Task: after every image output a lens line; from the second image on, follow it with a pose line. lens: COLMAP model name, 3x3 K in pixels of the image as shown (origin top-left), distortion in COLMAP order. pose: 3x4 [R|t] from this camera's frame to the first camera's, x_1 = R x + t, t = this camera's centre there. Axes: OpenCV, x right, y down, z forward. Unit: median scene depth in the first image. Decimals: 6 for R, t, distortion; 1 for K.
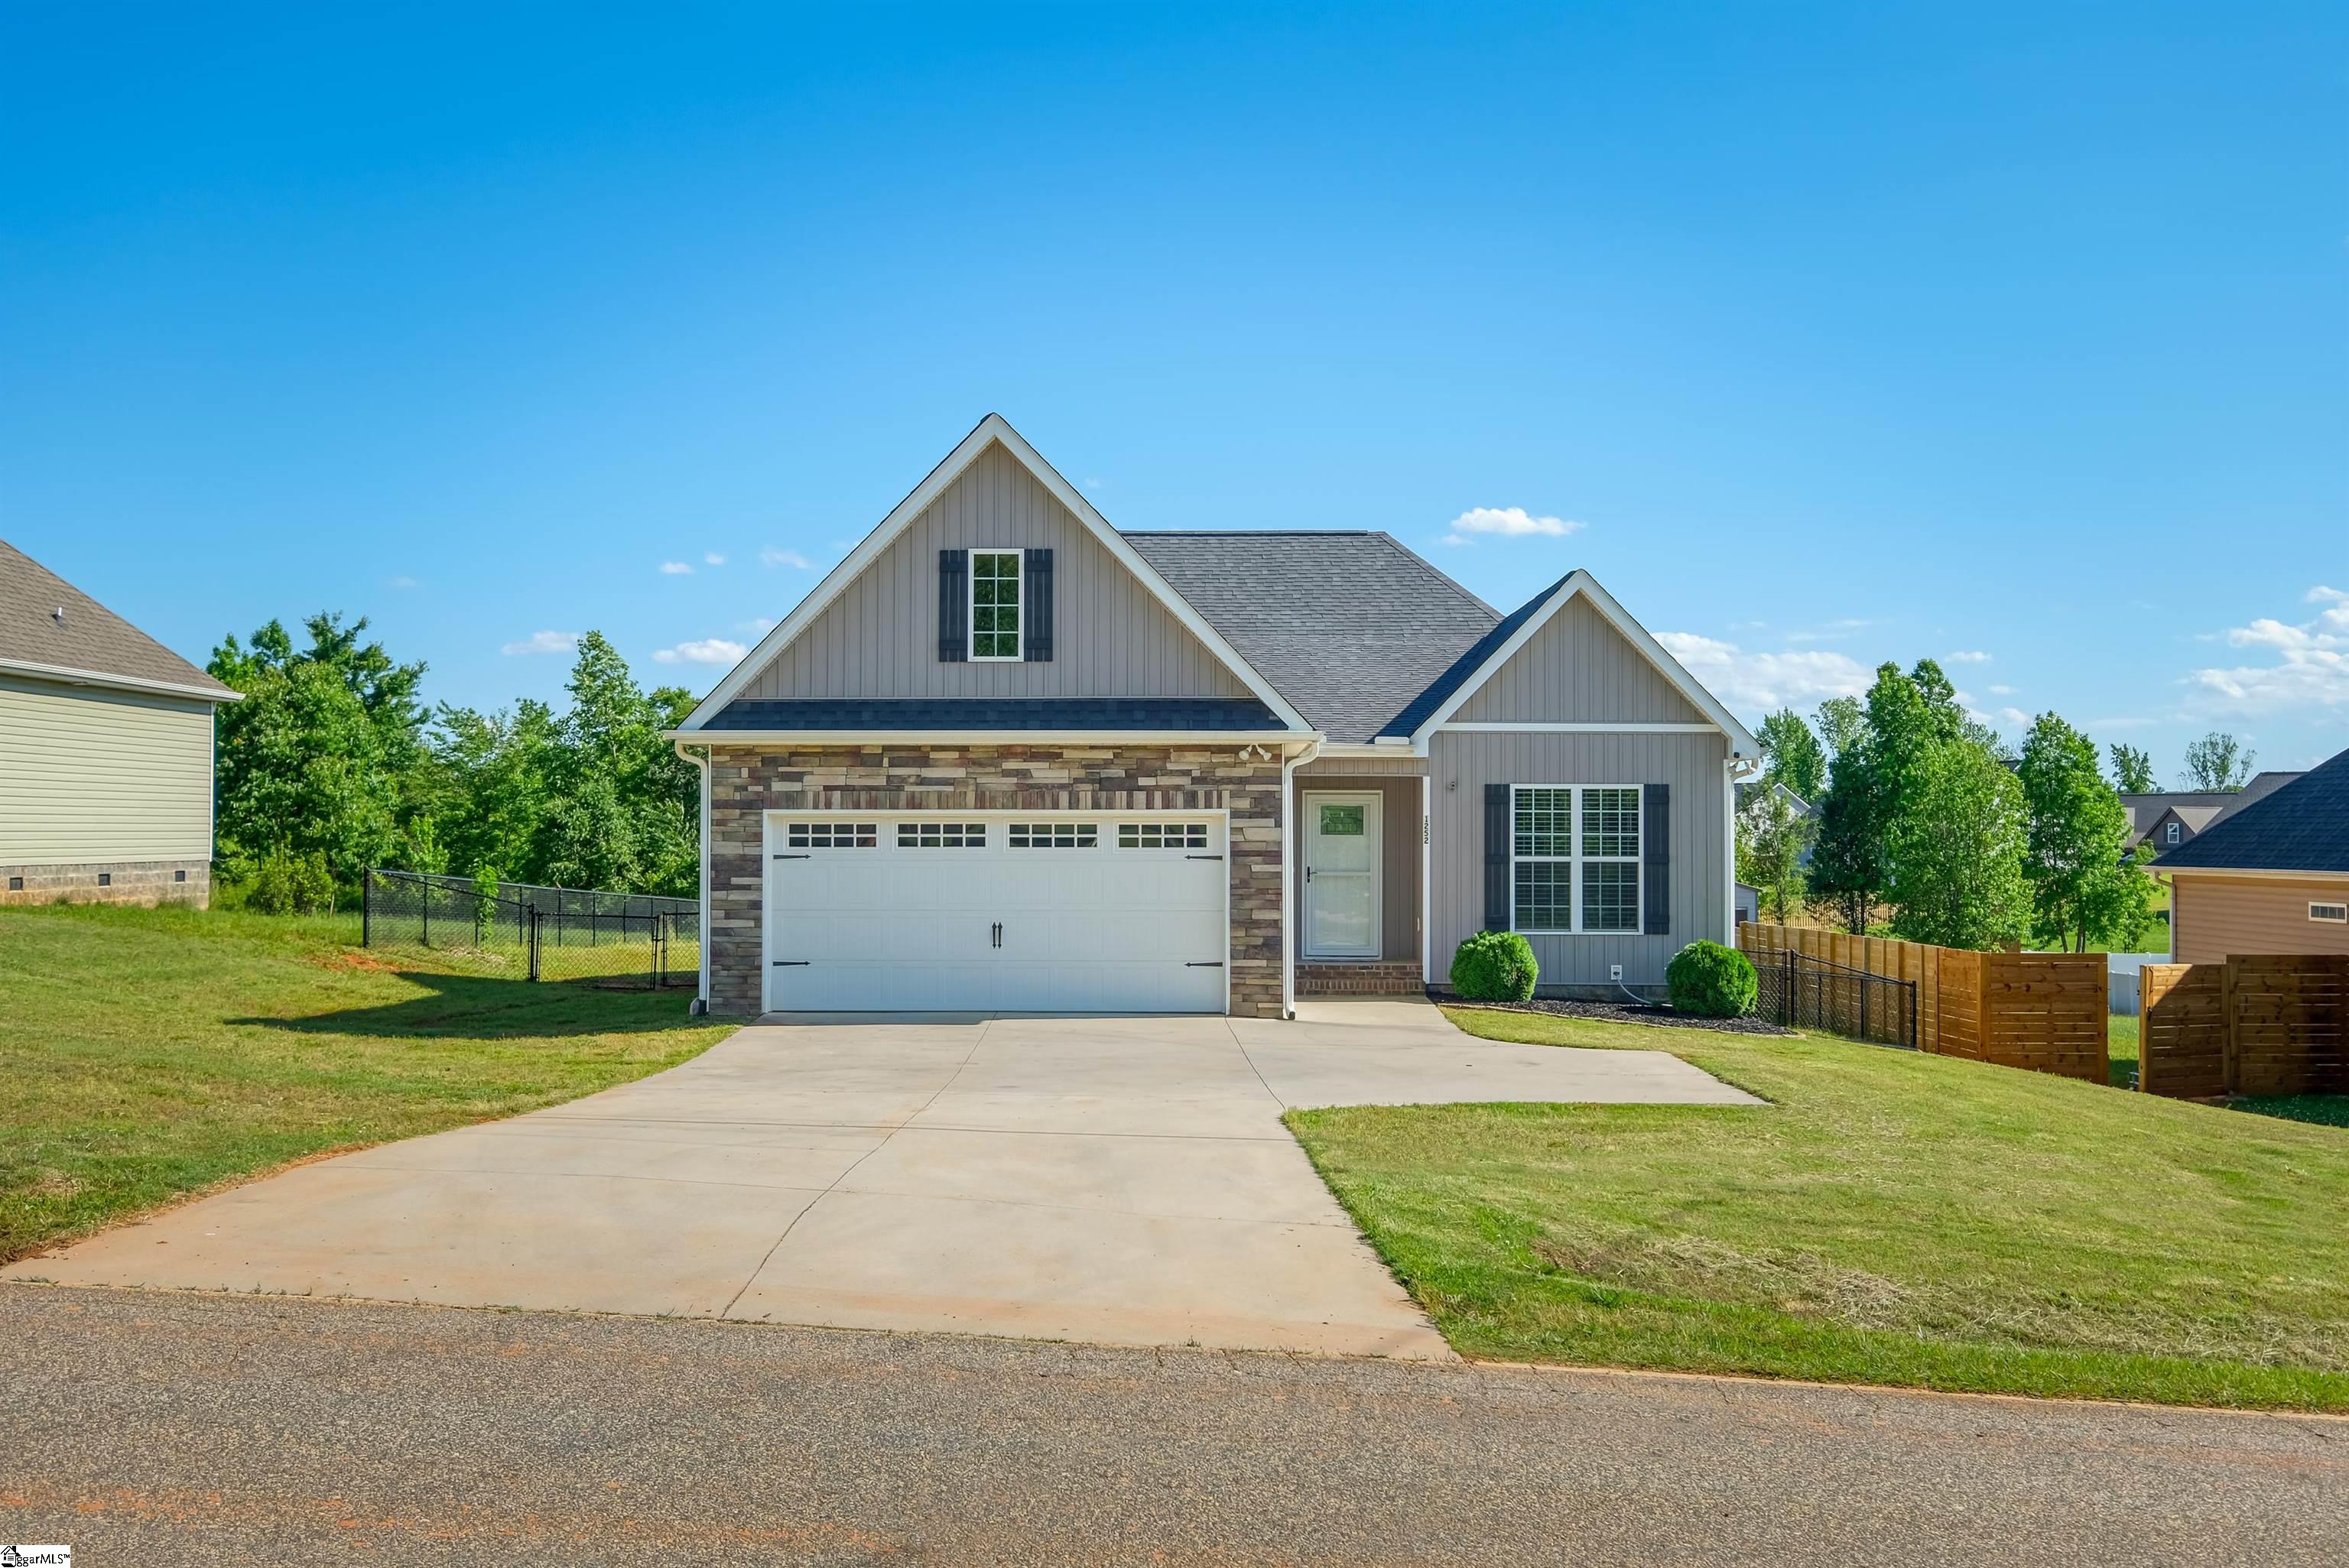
lens RADIAL K [[2424.0, 0, 1175.9], [0, 2424.0, 784.3], [0, 0, 1]] dist [0.017159, 0.000000]
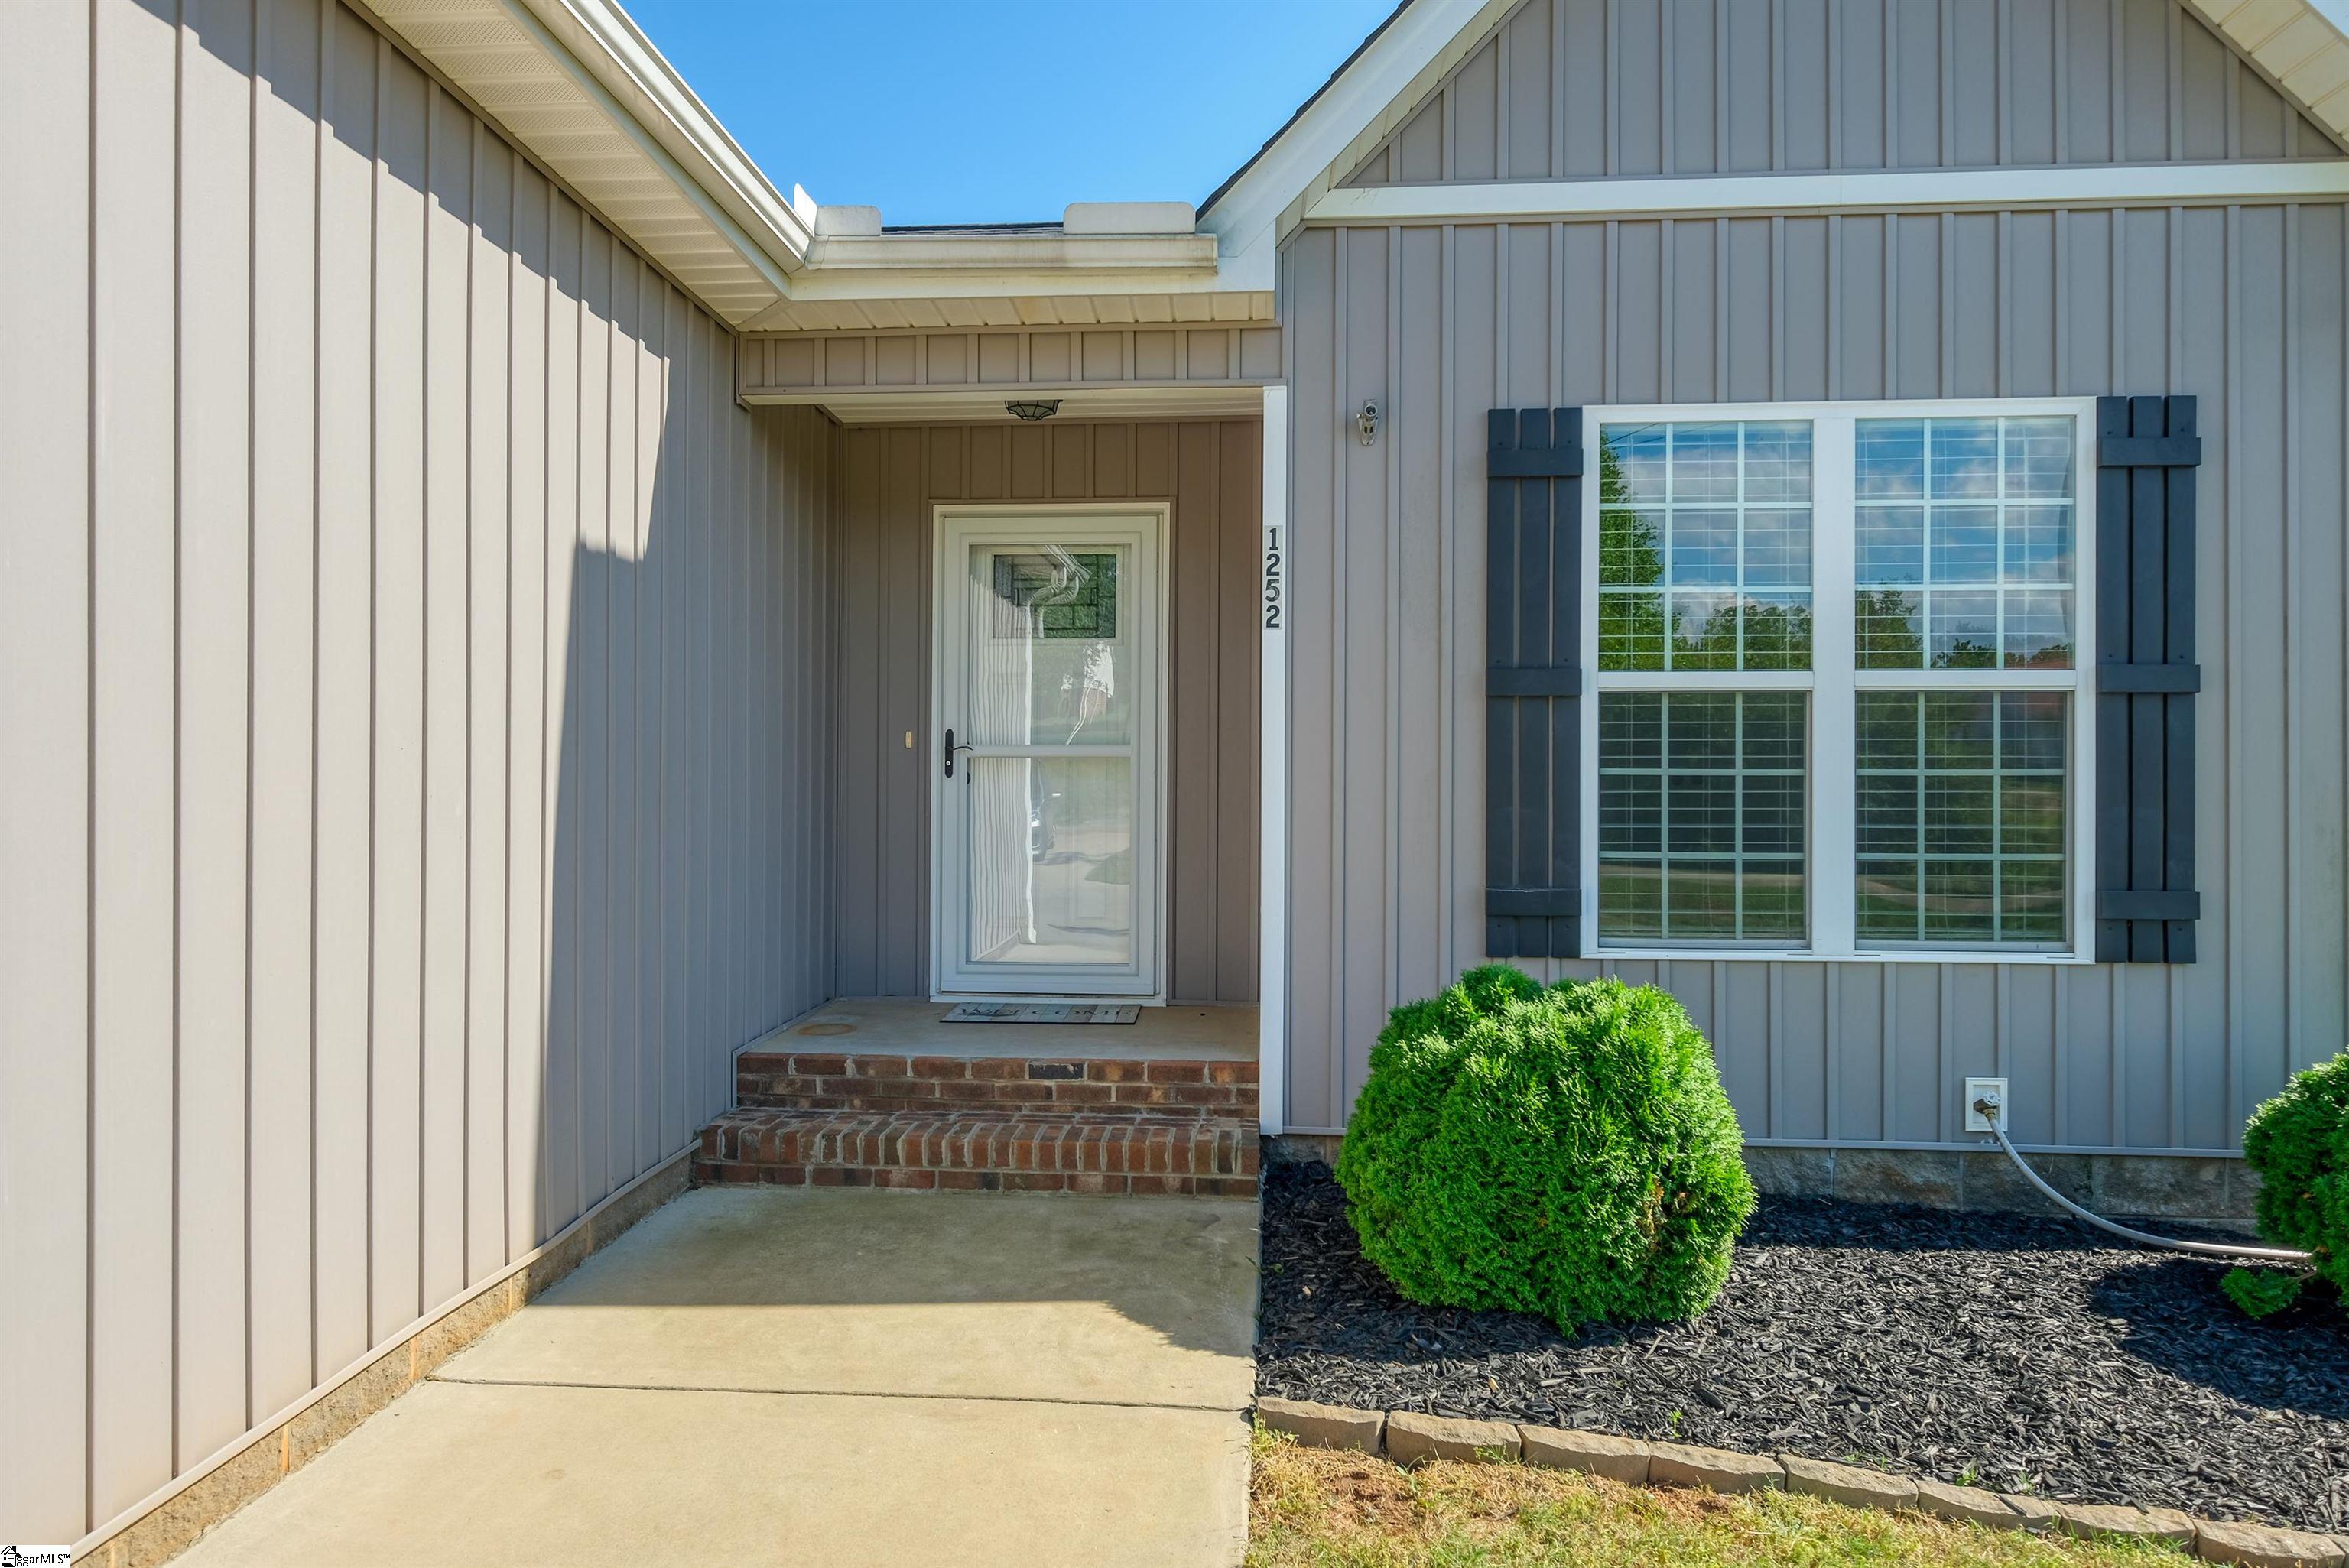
lens RADIAL K [[1413.9, 0, 1168.5], [0, 1413.9, 785.3], [0, 0, 1]] dist [0.003458, 0.000058]
pose [[0.997843, -0.001091, -0.065642, 0.101960], [0.002401, 0.999799, 0.019892, 0.039079], [0.065607, -0.020006, 0.997645, 0.838375]]
